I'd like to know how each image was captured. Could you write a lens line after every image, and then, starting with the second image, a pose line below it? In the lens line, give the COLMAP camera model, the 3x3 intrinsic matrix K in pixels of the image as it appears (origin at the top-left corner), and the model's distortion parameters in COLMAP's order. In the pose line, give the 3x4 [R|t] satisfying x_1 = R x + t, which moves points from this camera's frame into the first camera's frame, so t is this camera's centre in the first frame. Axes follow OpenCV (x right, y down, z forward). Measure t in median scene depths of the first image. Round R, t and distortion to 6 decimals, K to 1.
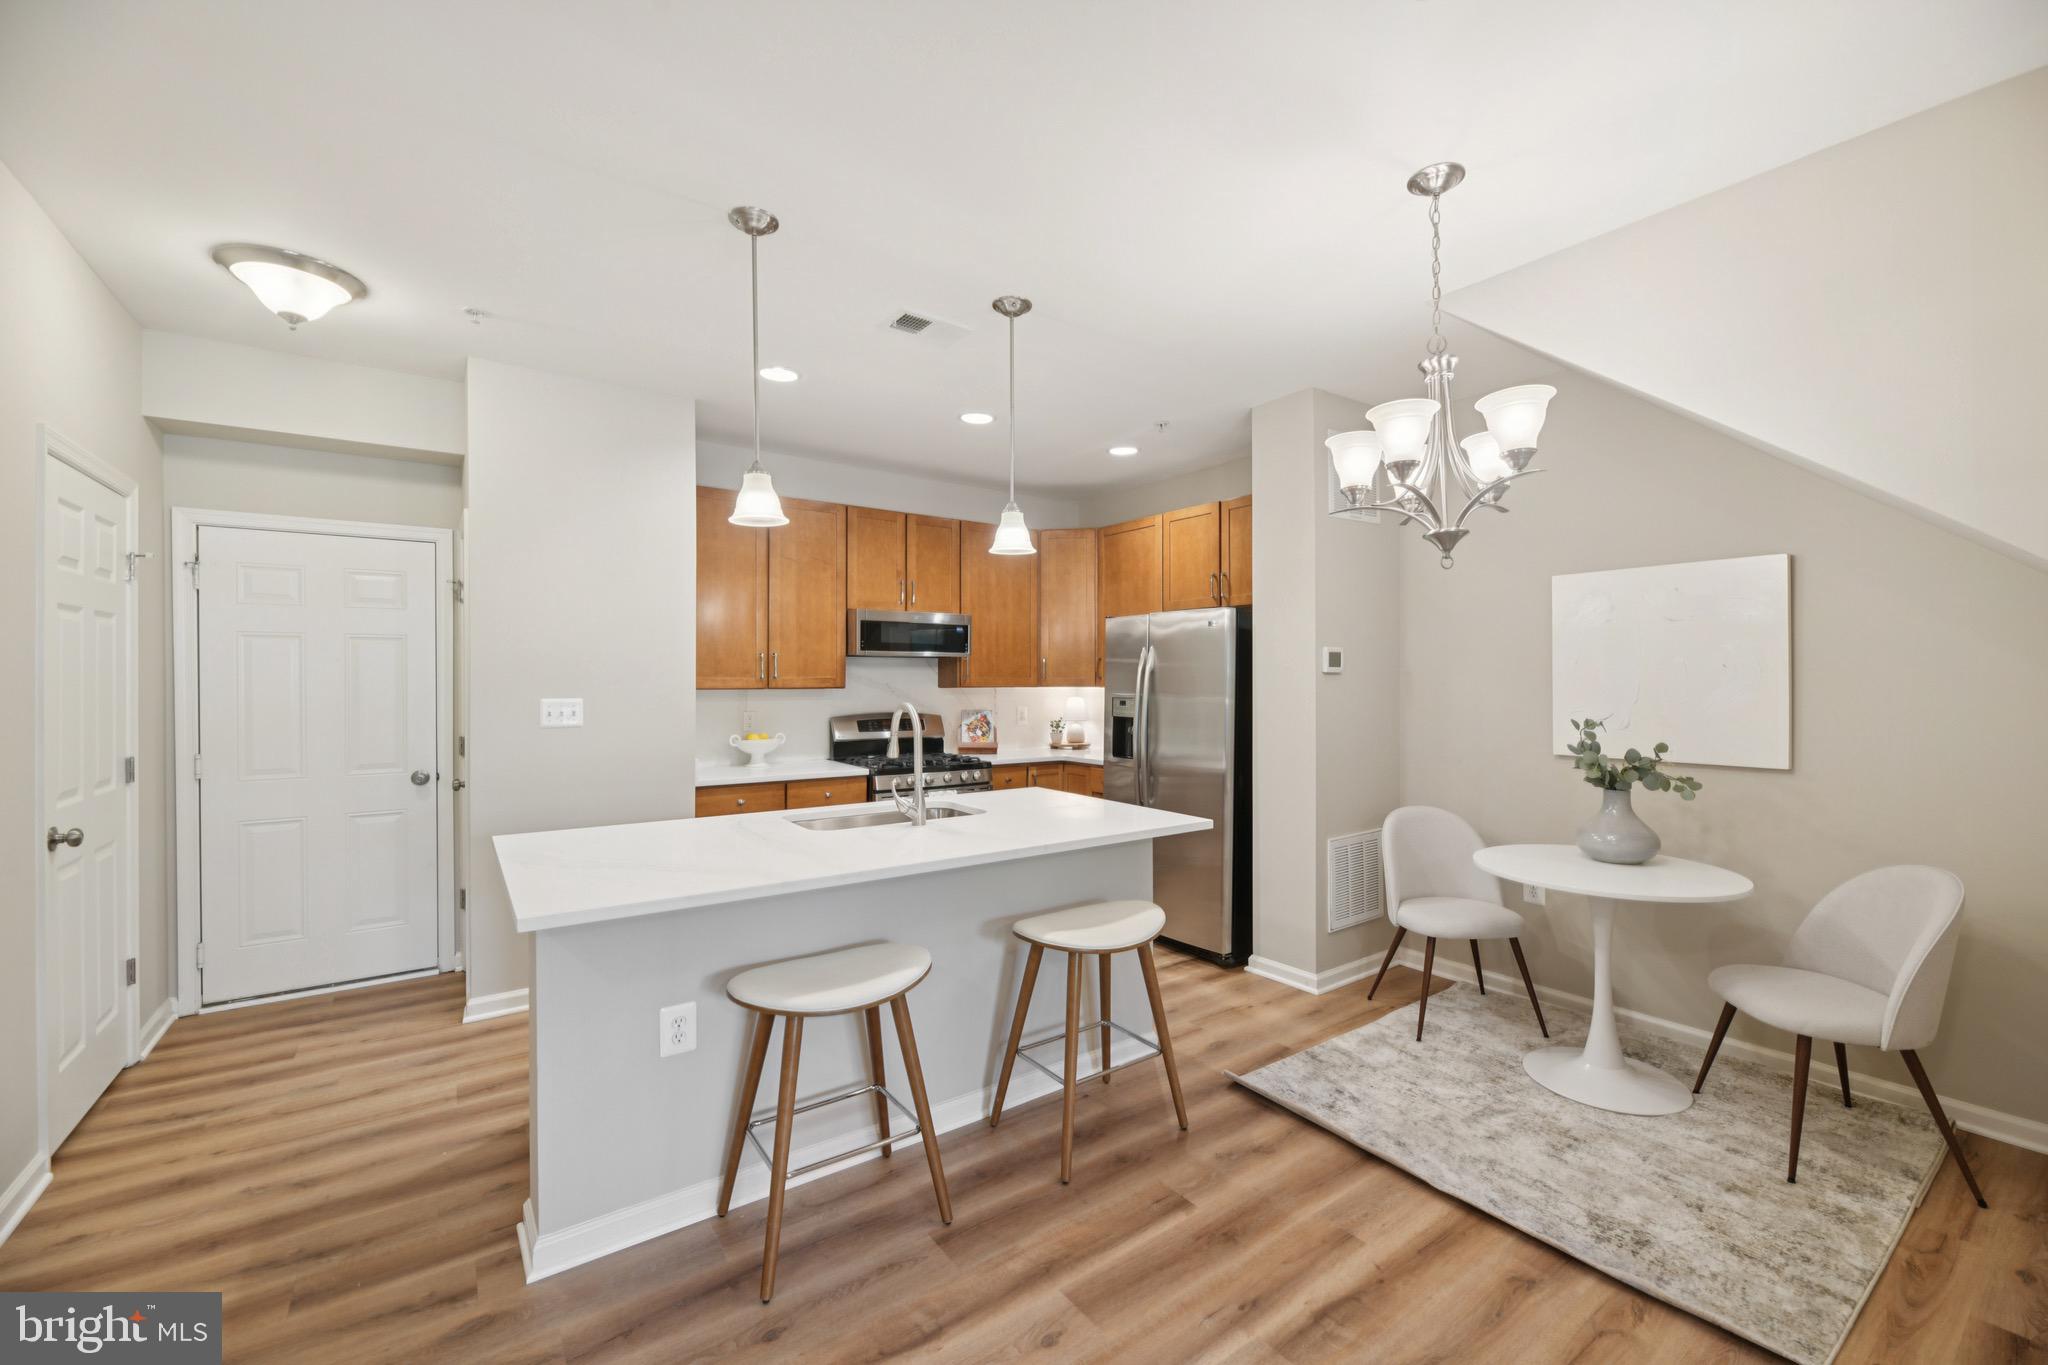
lens RADIAL K [[824.8, 0, 1035.6], [0, 824.8, 683.6], [0, 0, 1]] dist [-0.002546, -0.000363]
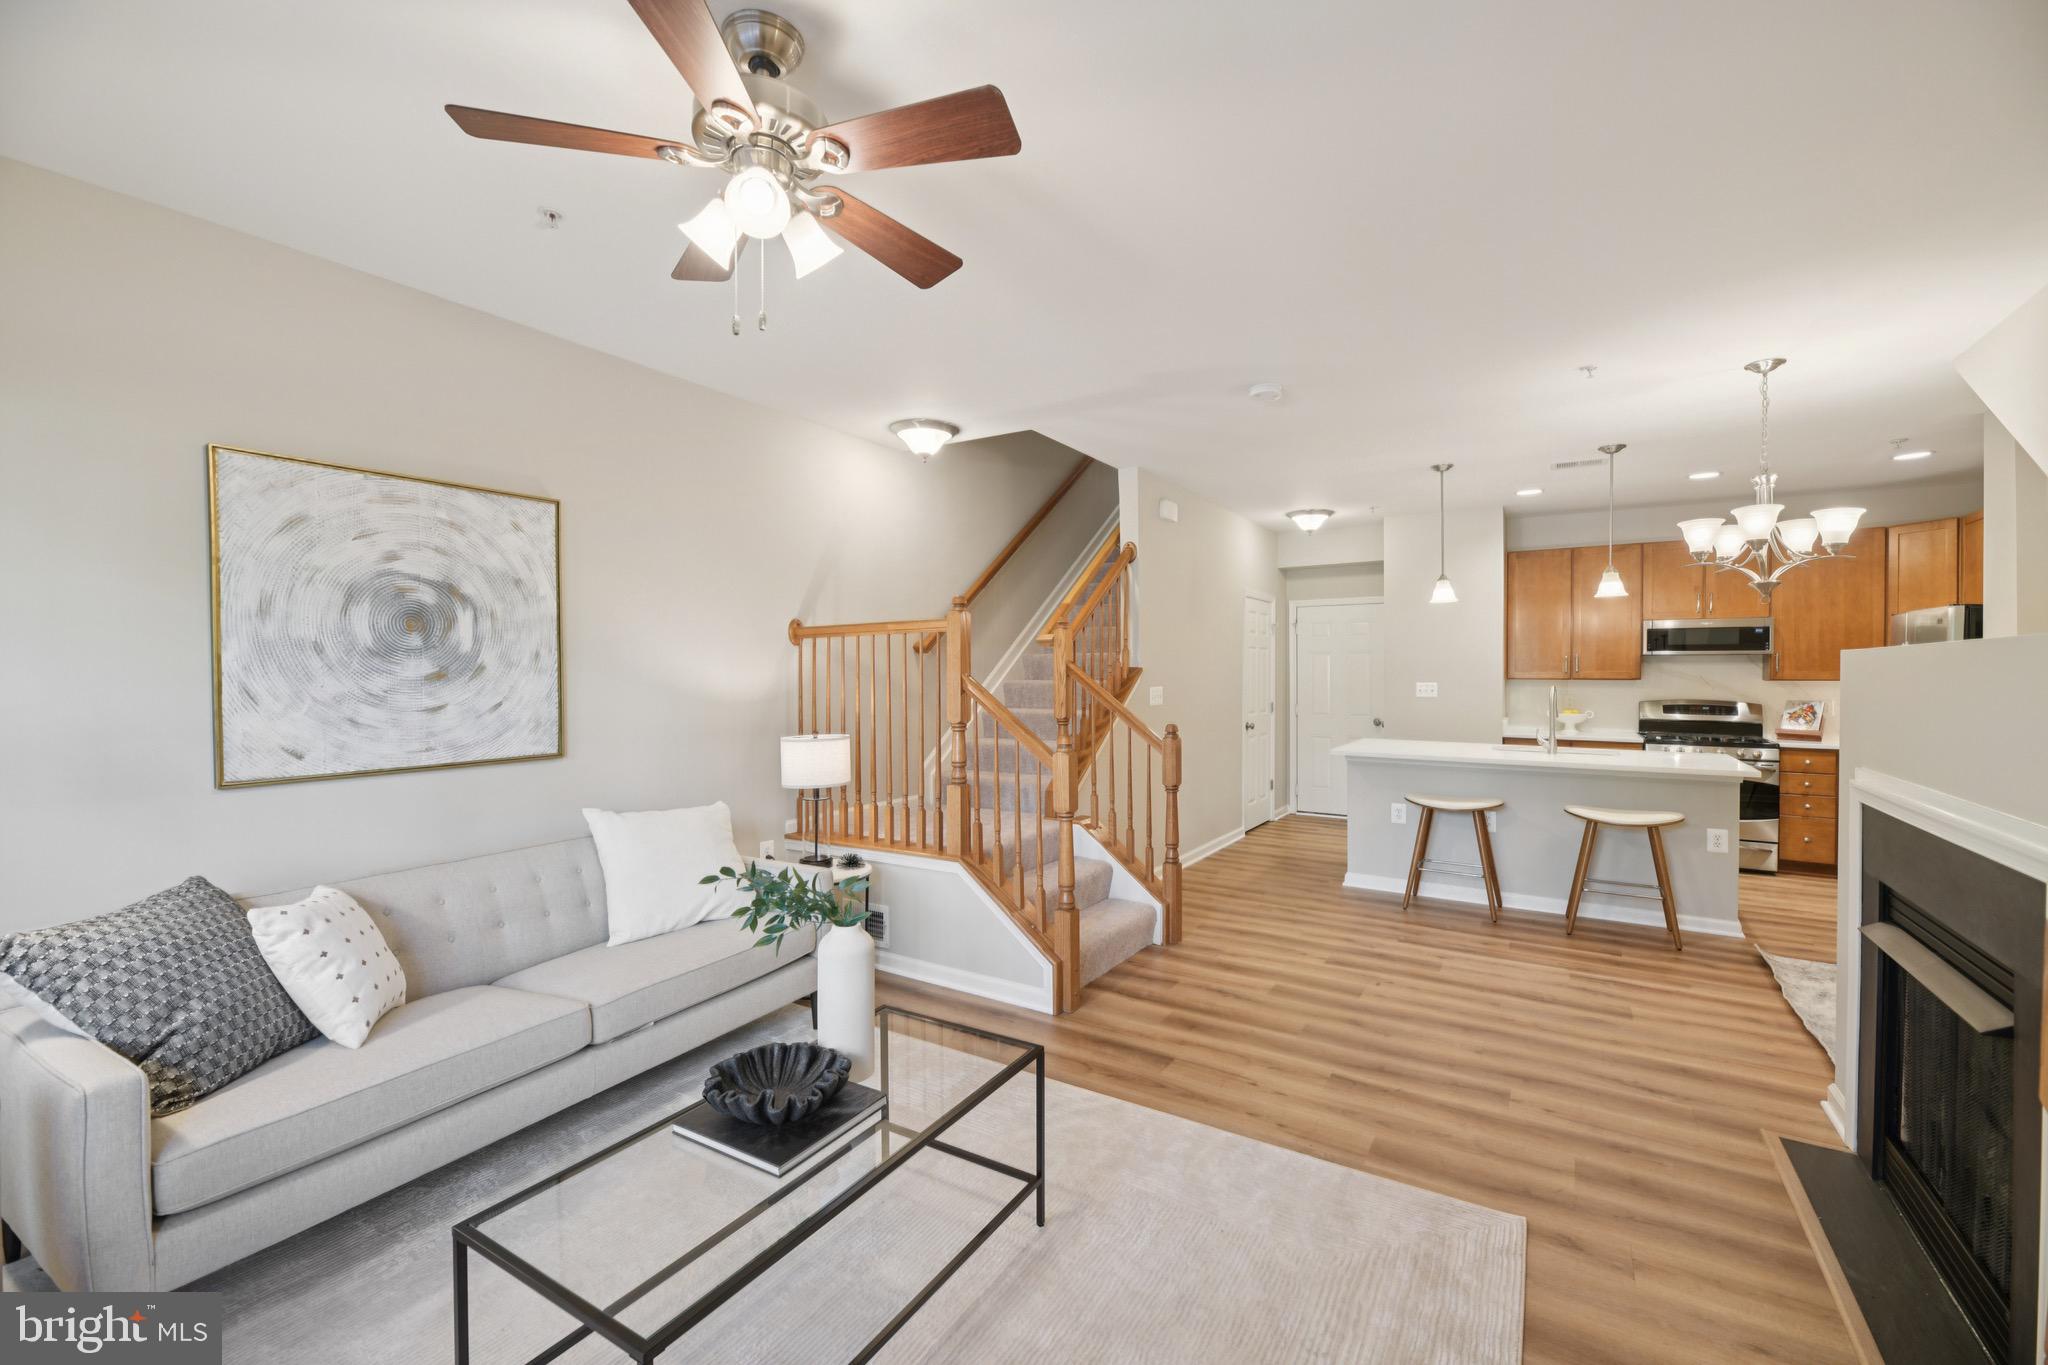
lens RADIAL K [[824.8, 0, 1035.6], [0, 824.8, 683.6], [0, 0, 1]] dist [-0.002546, -0.000363]
pose [[0.376080, 0.012080, -0.926509, 1.122094], [-0.005630, 0.999926, 0.010752, 0.006723], [0.926570, 0.001173, 0.376120, -0.732188]]
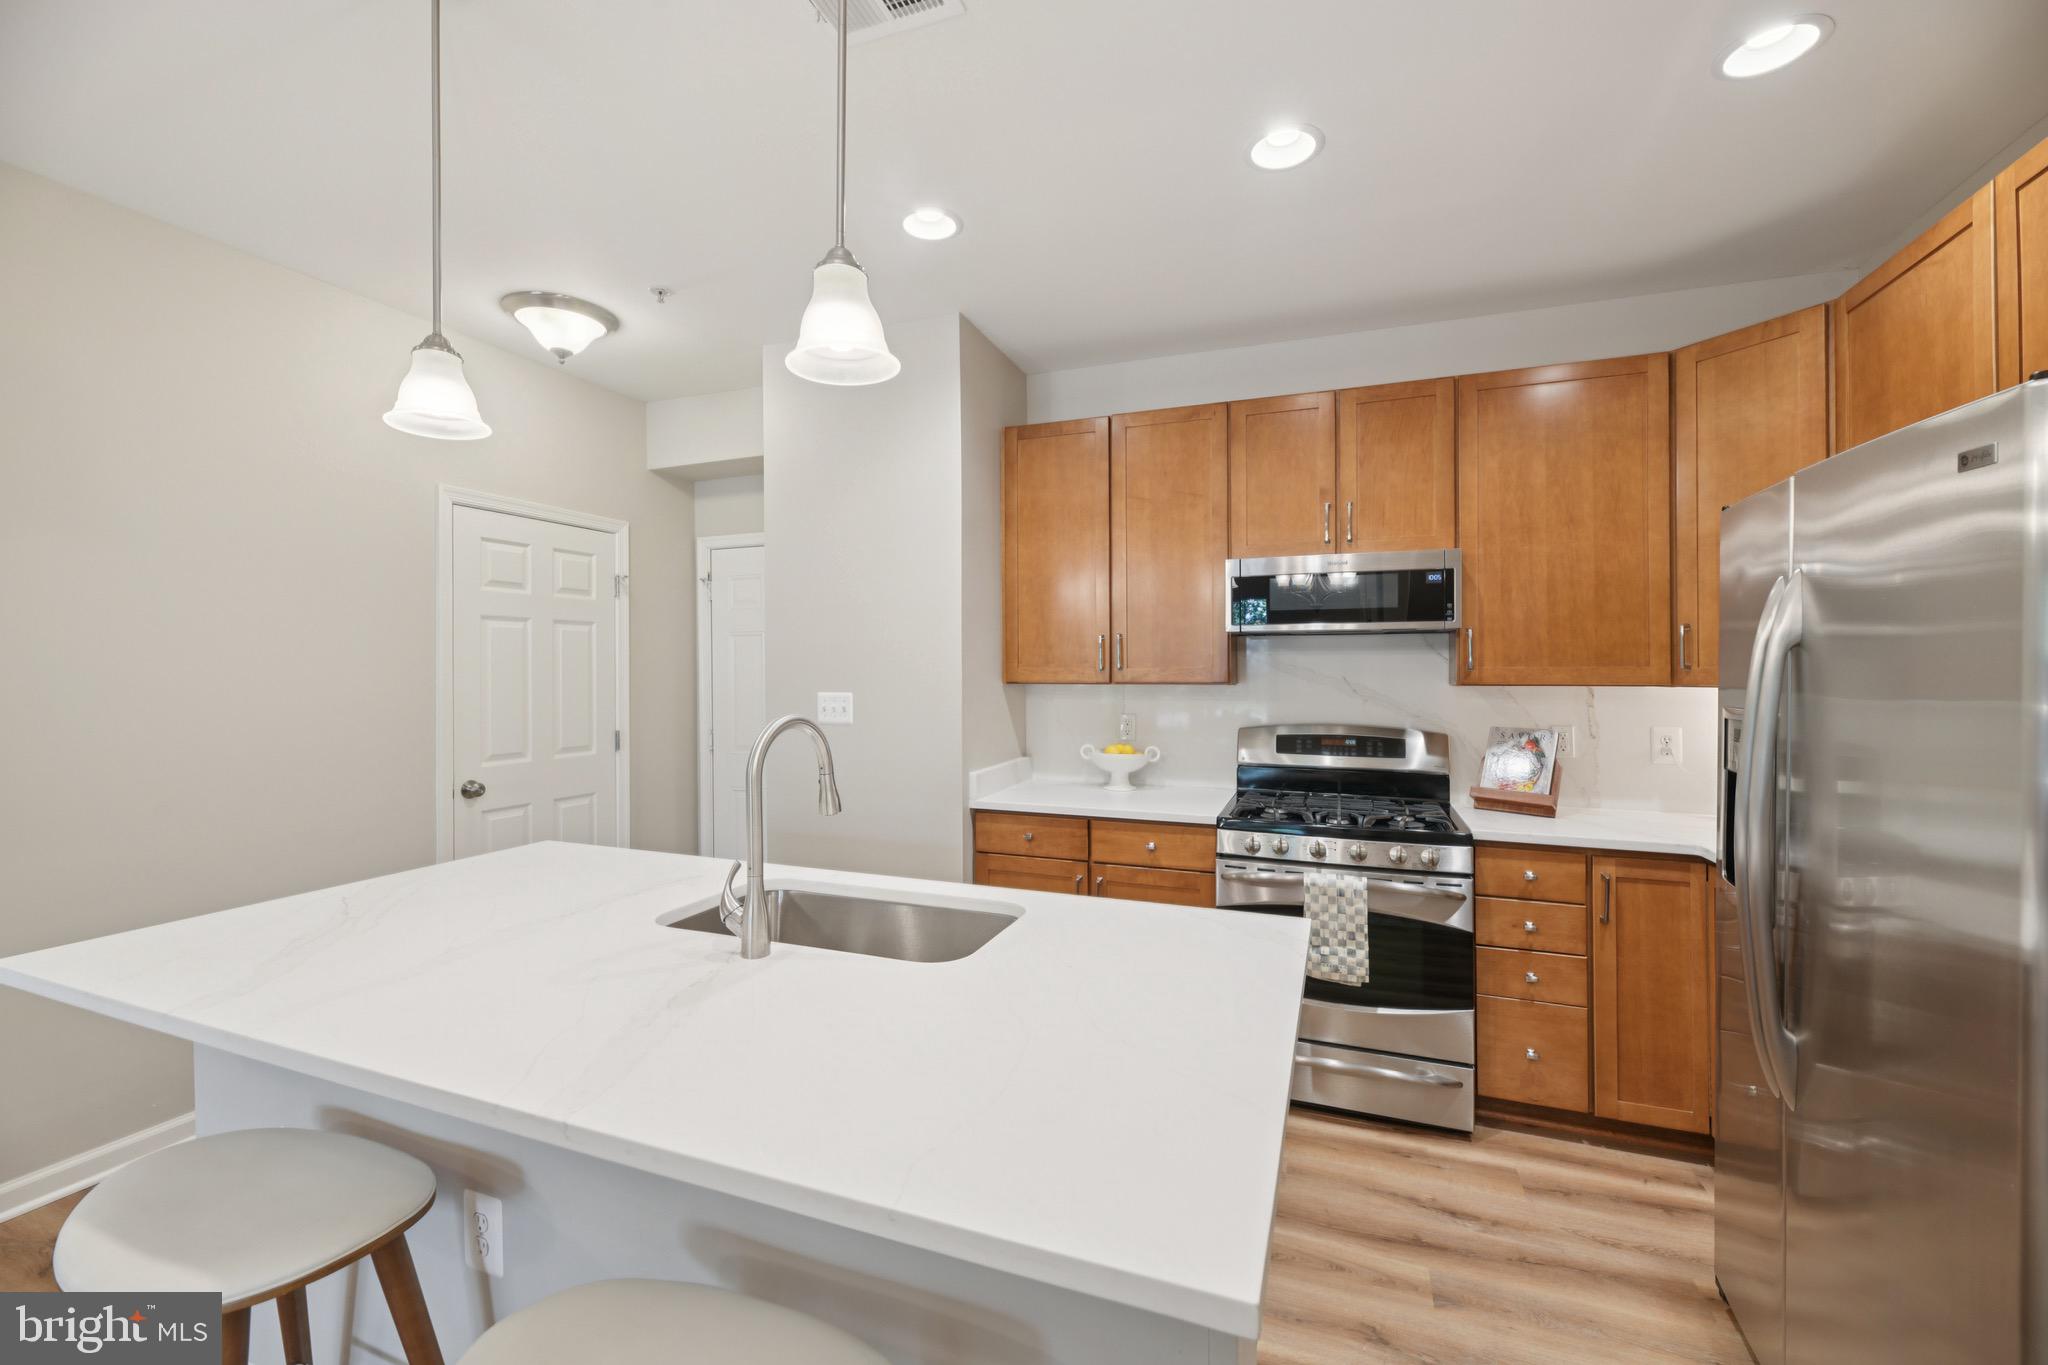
lens RADIAL K [[846.3, 0, 1028.0], [0, 846.3, 660.0], [0, 0, 1]] dist [0.000877, -0.000002]
pose [[0.547442, -0.012038, -0.836757, 0.413596], [-0.003122, 0.999860, -0.016427, -0.003684], [0.836838, 0.011605, 0.547328, 0.880871]]
